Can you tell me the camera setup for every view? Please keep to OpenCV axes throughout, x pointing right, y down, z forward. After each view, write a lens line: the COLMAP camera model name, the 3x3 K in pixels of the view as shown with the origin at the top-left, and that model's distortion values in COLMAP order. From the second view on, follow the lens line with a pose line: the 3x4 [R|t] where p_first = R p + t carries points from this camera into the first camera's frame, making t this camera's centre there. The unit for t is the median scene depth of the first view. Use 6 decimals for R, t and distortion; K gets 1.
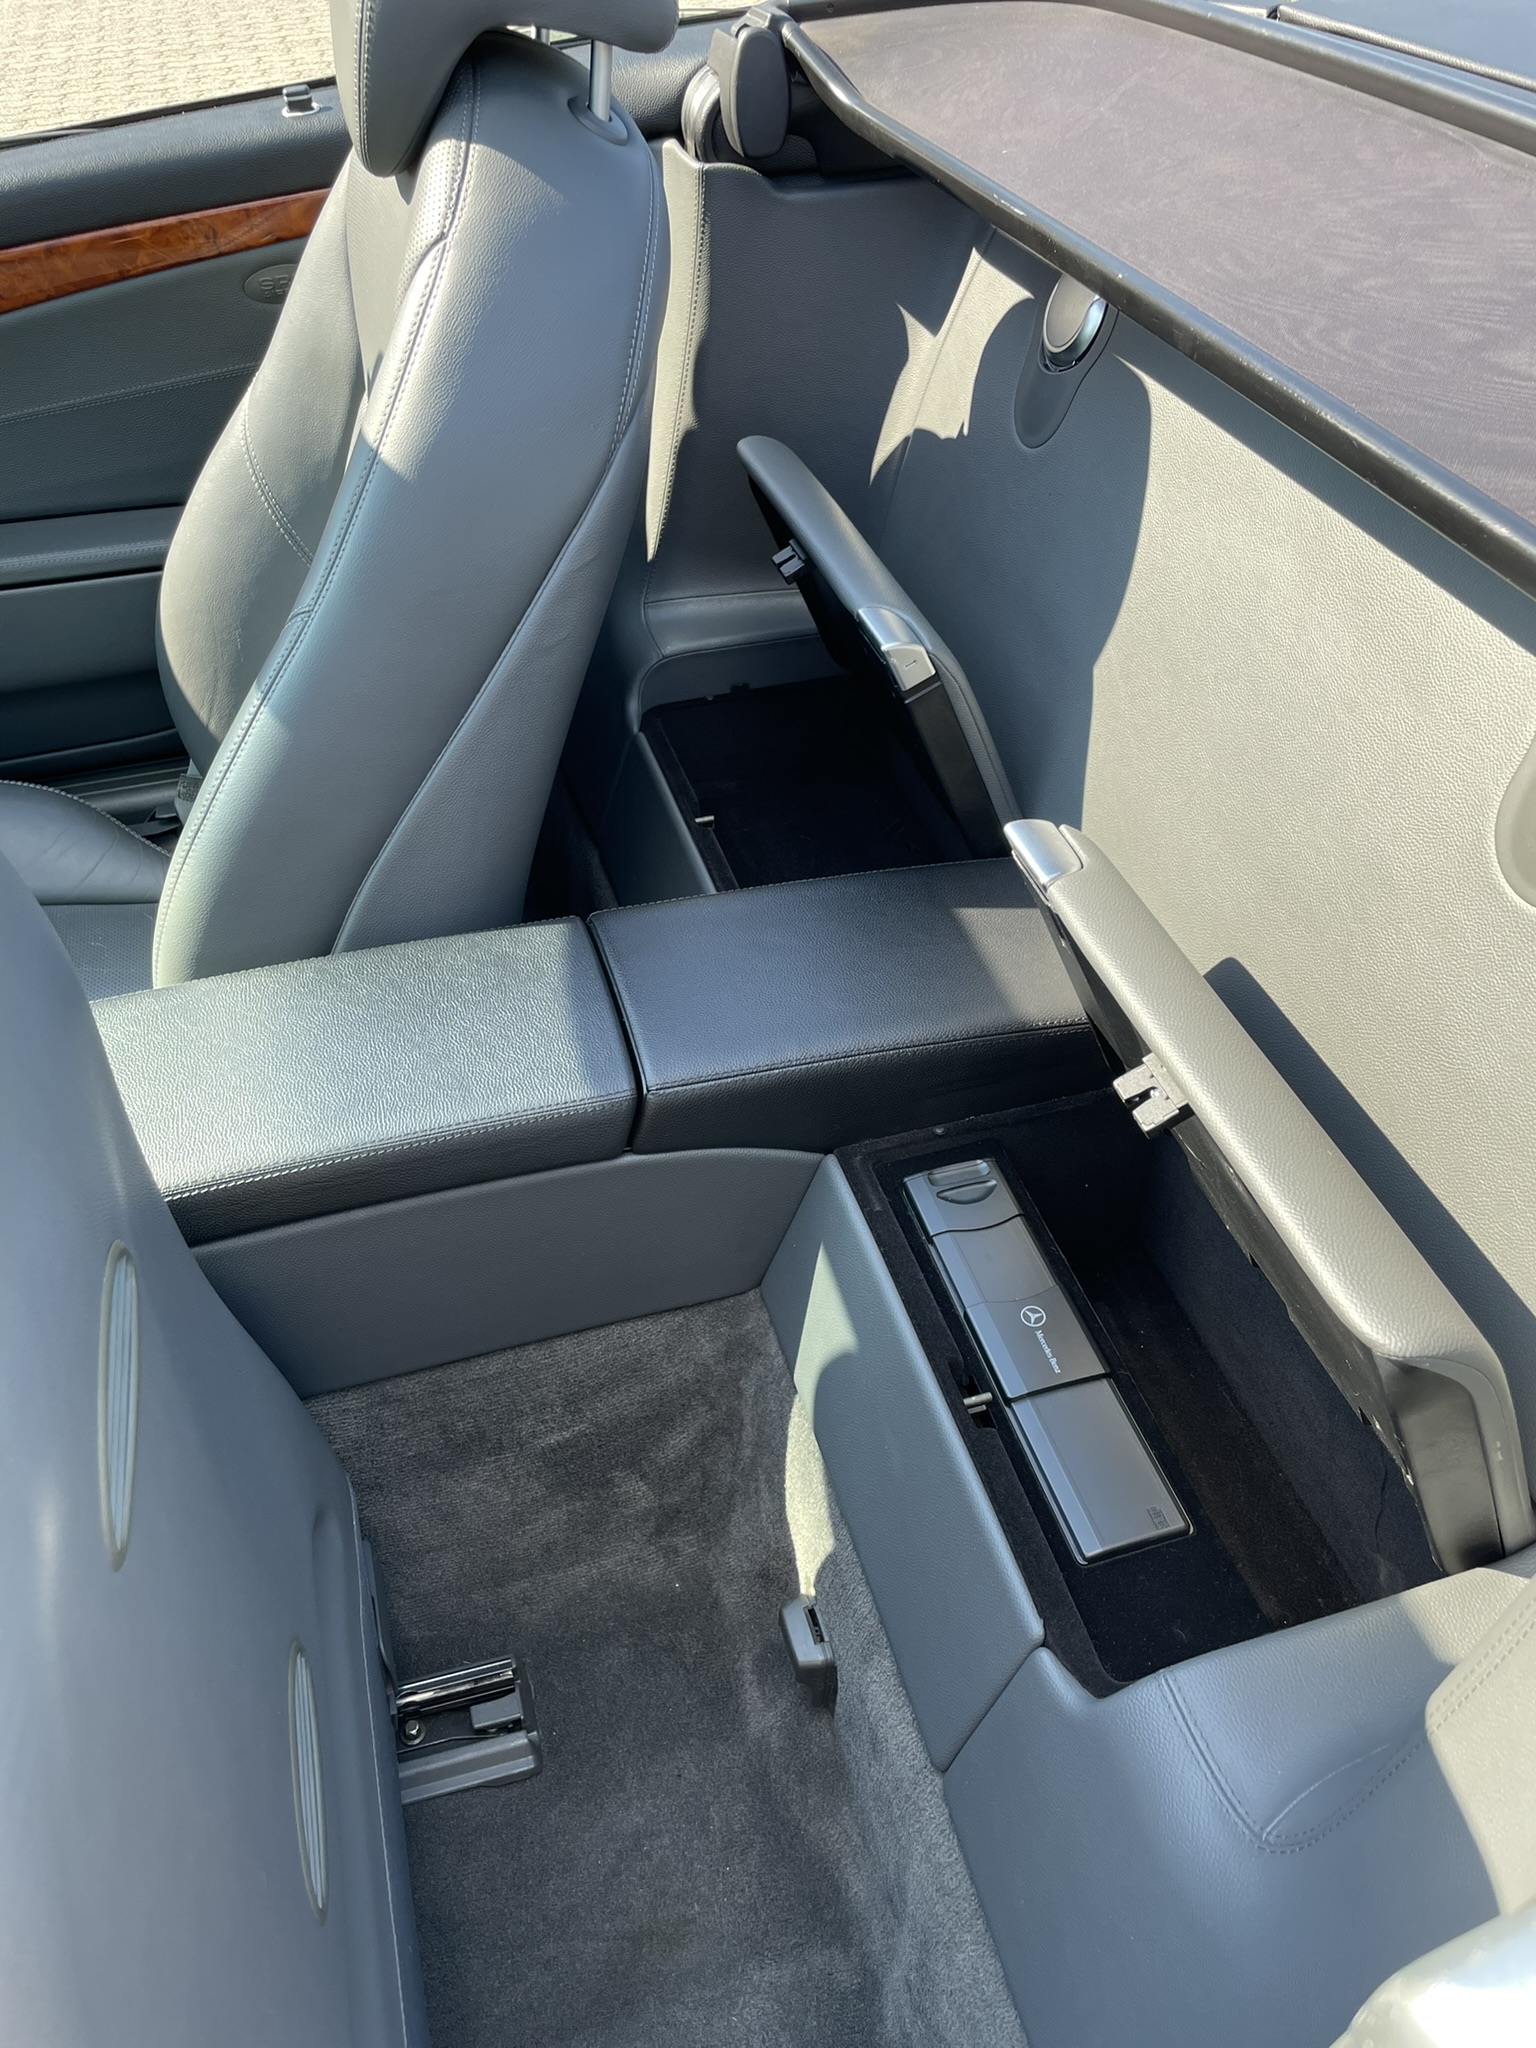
lens RADIAL K [[1554.5, 0, 768.0], [0, 1554.5, 1024.0], [0, 0, 1]] dist [0.071814, -0.106316]
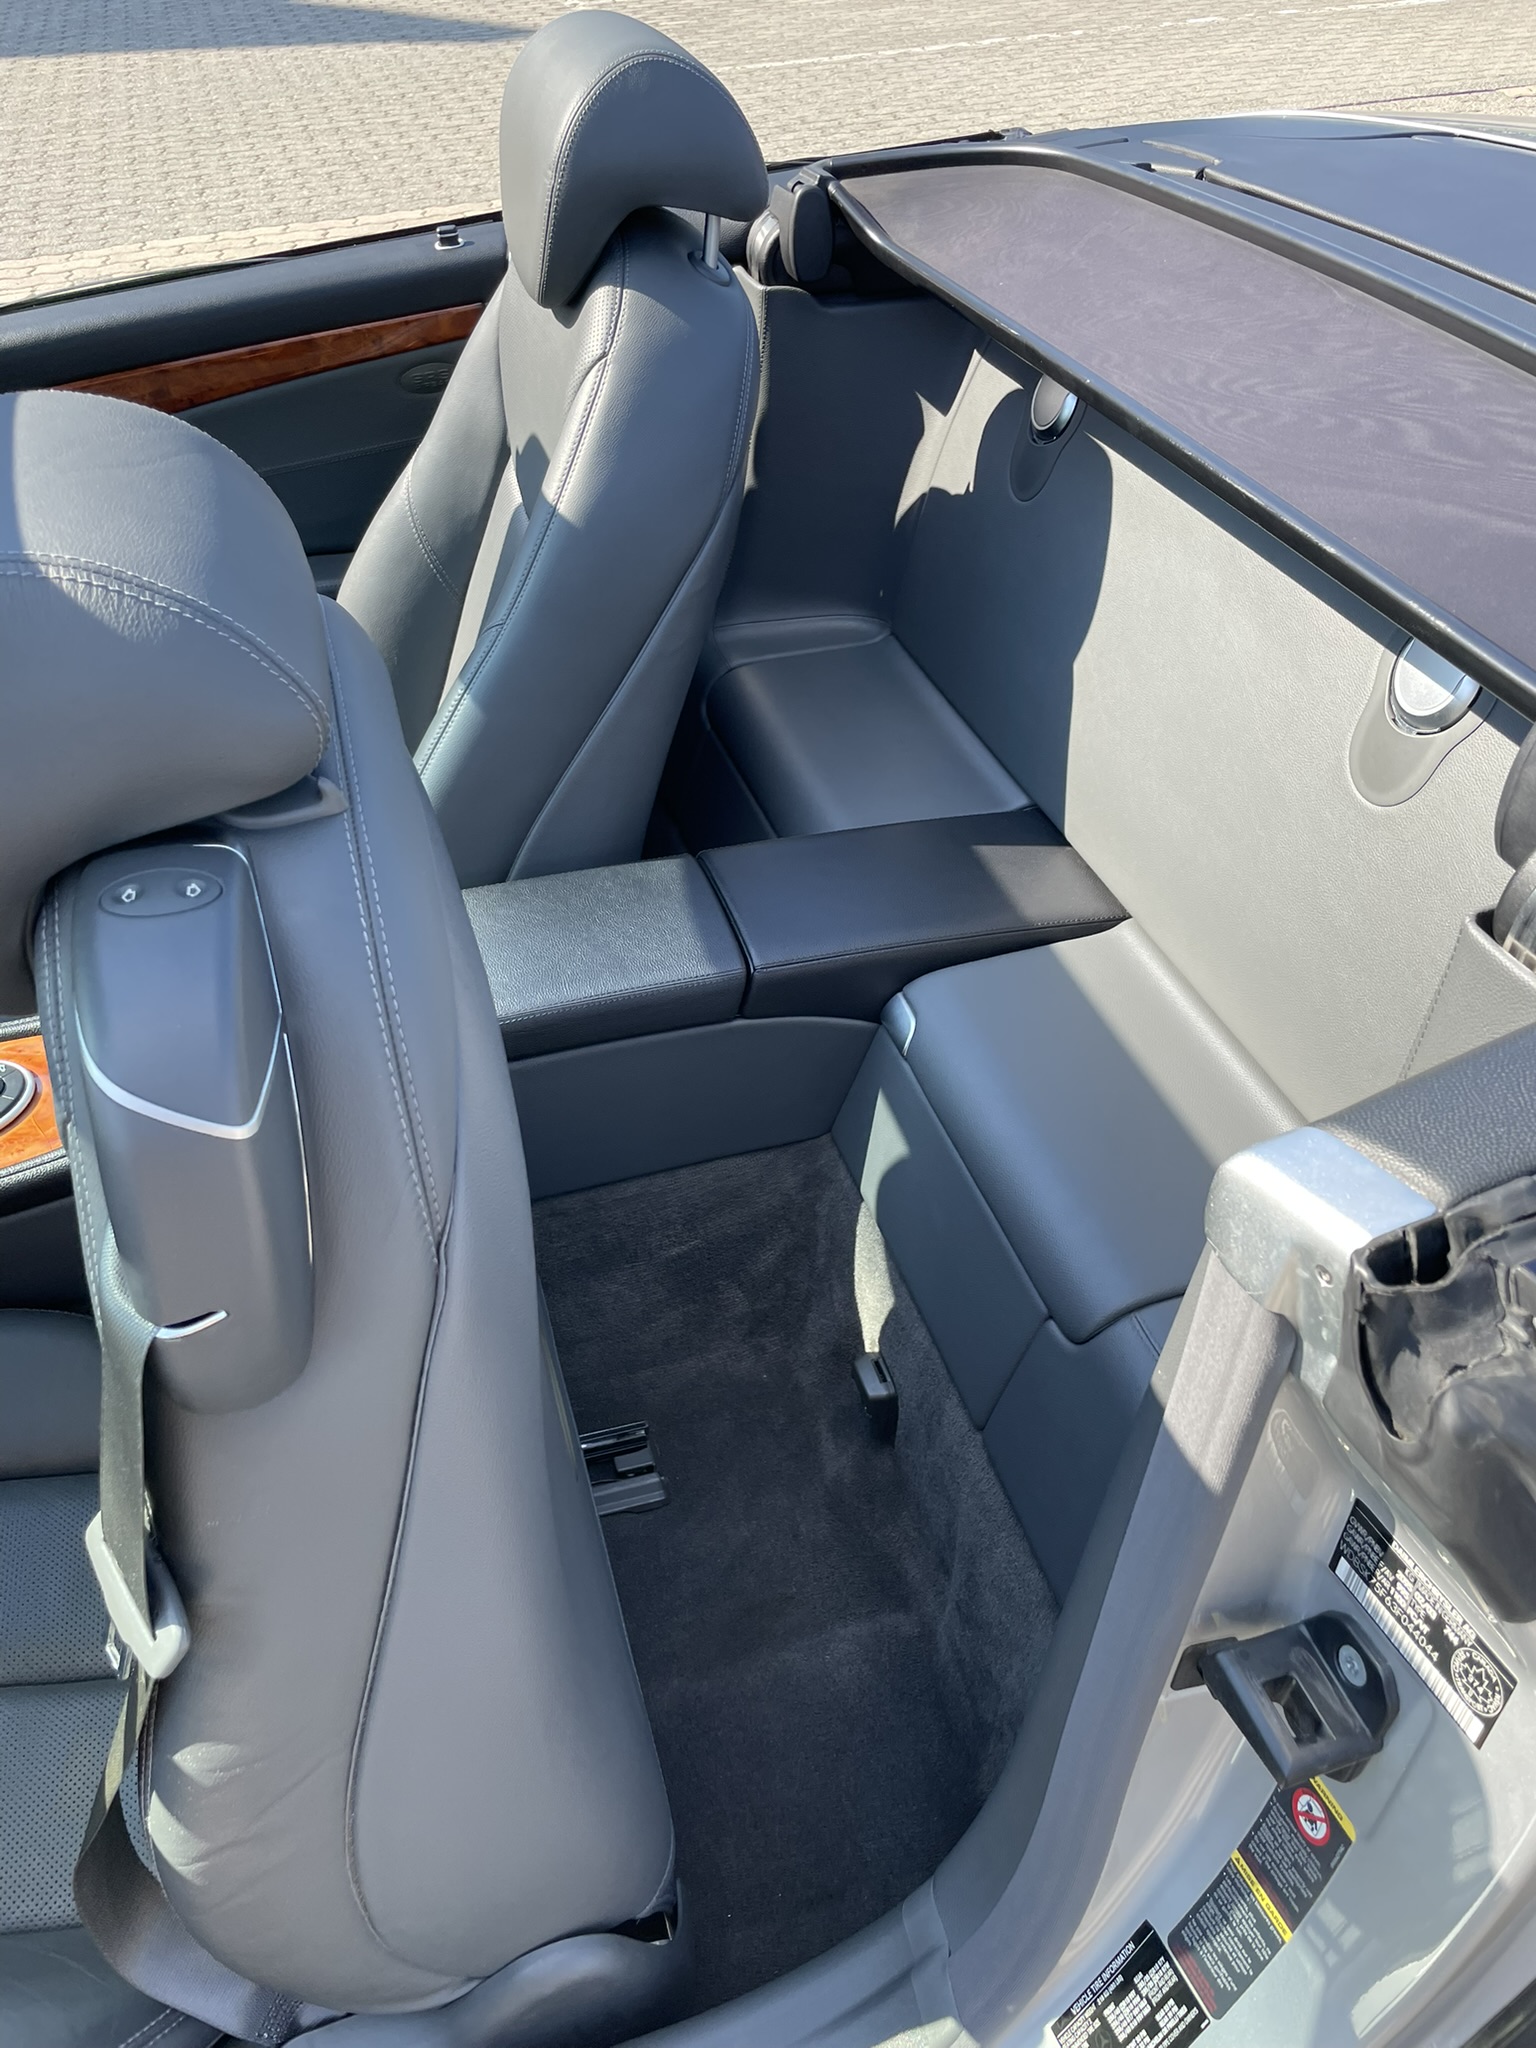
lens RADIAL K [[1551.6, 0, 777.4], [0, 1551.6, 1021.3], [0, 0, 1]] dist [0.085562, -0.127696]
pose [[0.999787, -0.012823, 0.016150, -0.070207], [0.013351, 0.999365, -0.033048, 0.117877], [-0.015716, 0.033257, 0.999323, -0.318593]]
